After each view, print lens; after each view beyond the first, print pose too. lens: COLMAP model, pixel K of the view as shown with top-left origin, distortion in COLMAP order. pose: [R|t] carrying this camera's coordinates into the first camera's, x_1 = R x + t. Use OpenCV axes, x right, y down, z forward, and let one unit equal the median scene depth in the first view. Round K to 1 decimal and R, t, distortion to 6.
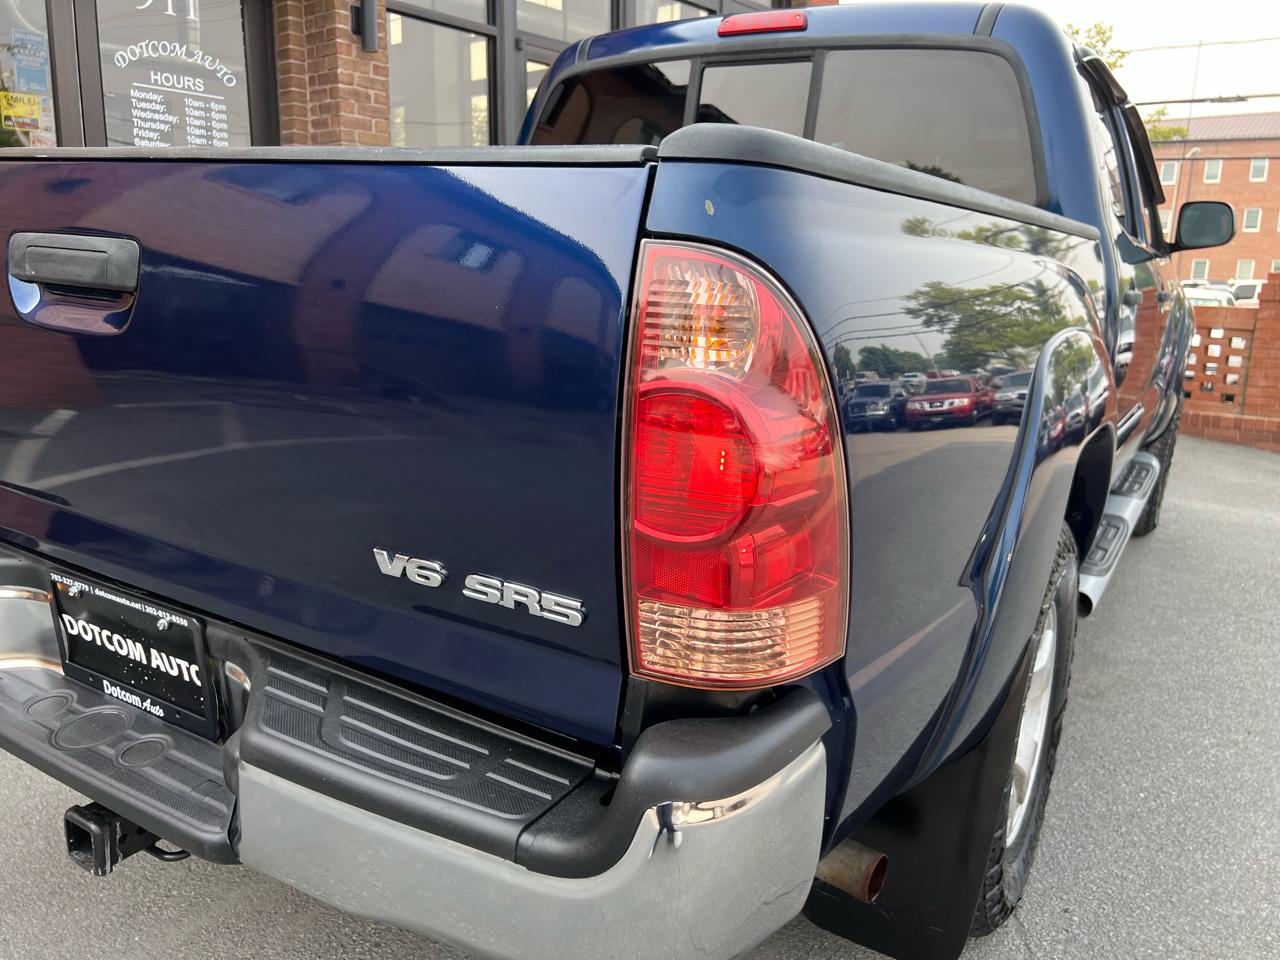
lens RADIAL K [[965.0, 0, 640.1], [0, 965.0, 480.8], [0, 0, 1]] dist [0.049336, -0.059370]
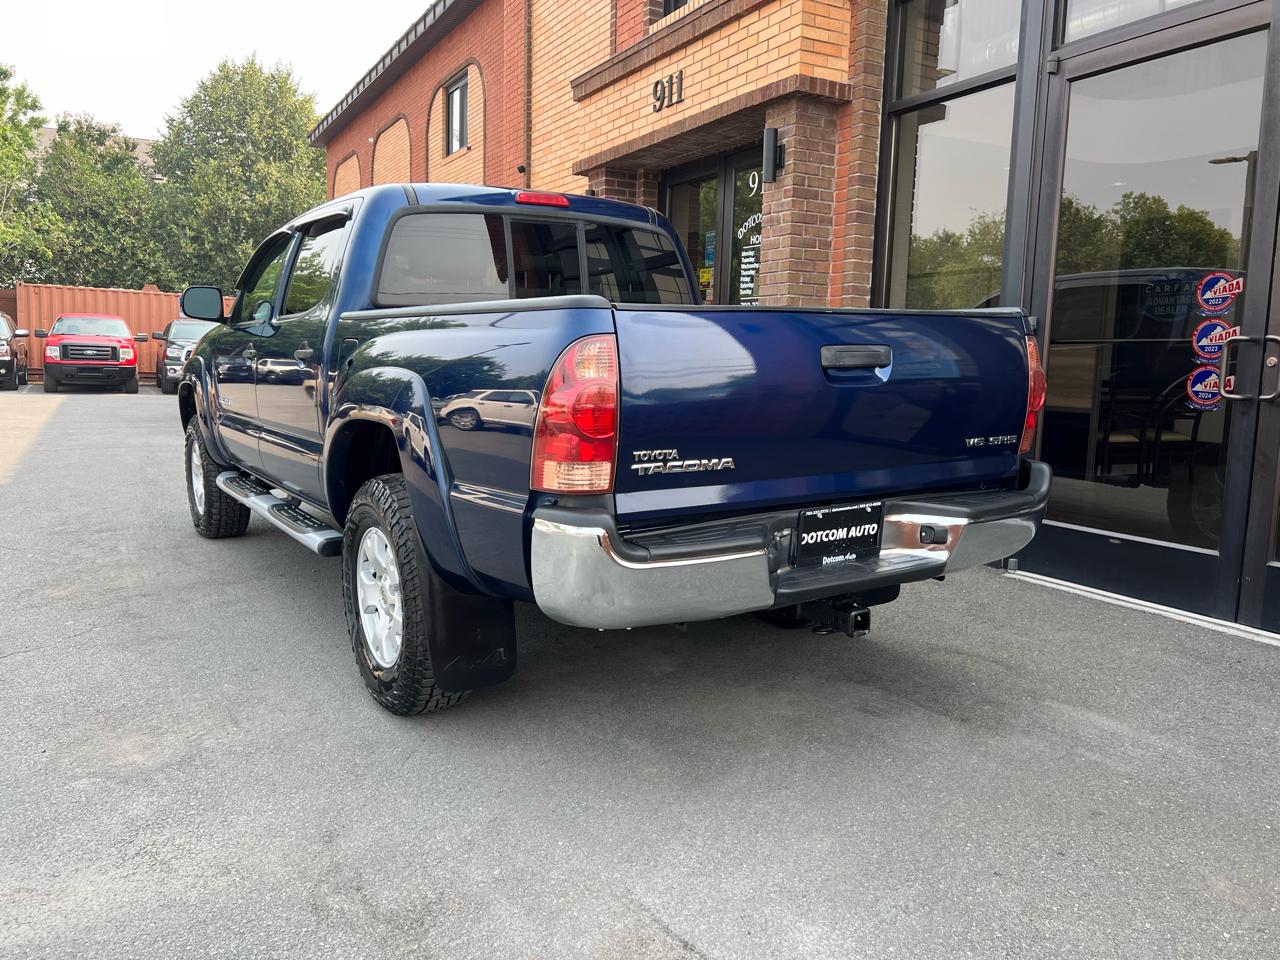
lens RADIAL K [[961.5, 0, 630.9], [0, 961.5, 472.7], [0, 0, 1]] dist [0.048049, -0.056578]
pose [[-0.378066, 0.080257, -0.922293, 0.876938], [-0.229065, 0.957149, 0.177188, -0.276381], [0.896992, 0.278254, -0.343481, 1.345319]]
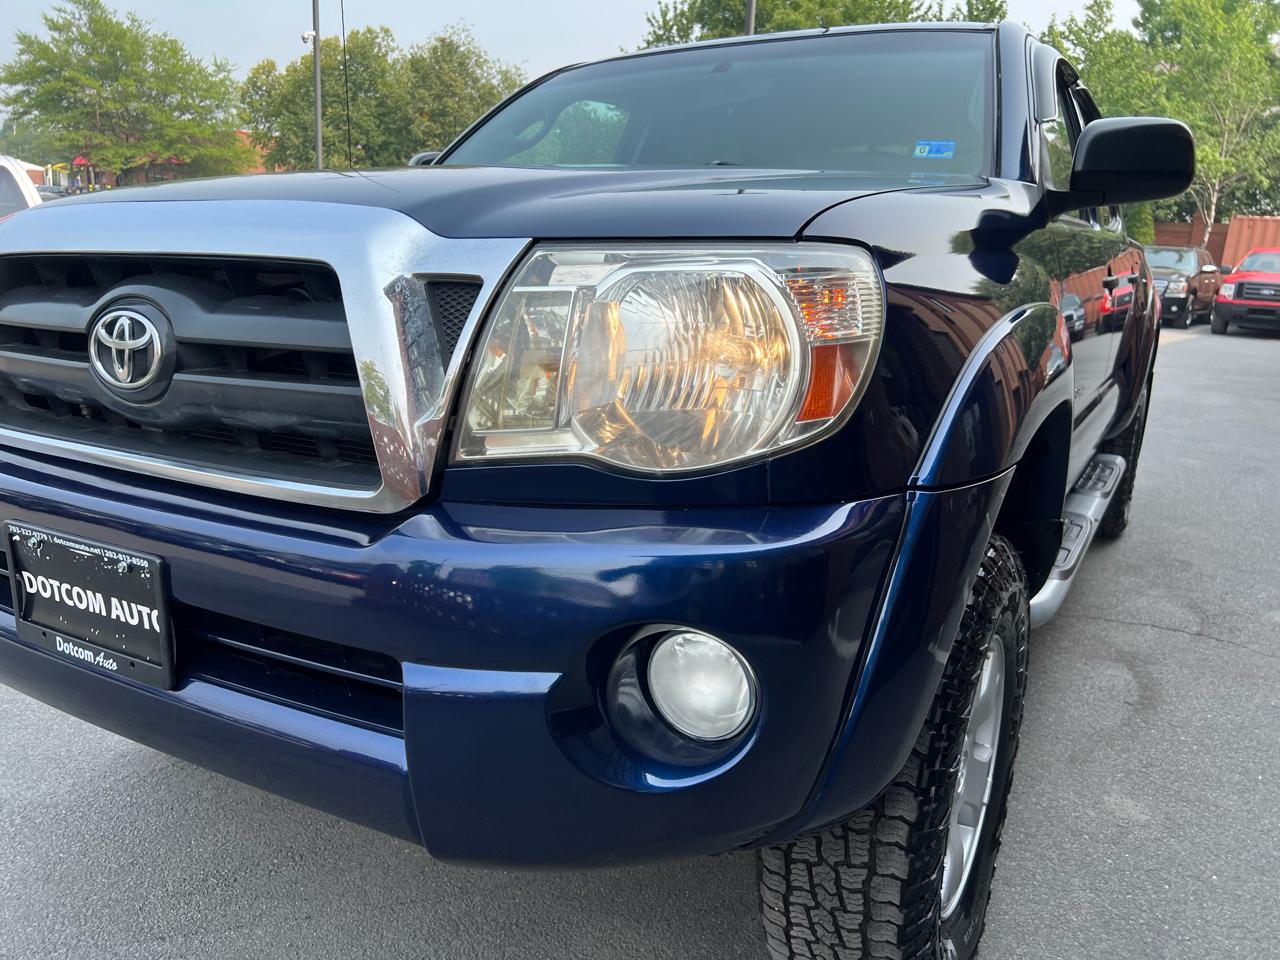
lens RADIAL K [[965.0, 0, 637.6], [0, 965.0, 485.6], [0, 0, 1]] dist [0.049336, -0.059370]
pose [[-0.997238, -0.060304, -0.043358, 0.297247], [-0.073208, 0.896570, 0.436809, -0.287428], [0.012532, 0.438777, -0.898509, 1.318113]]
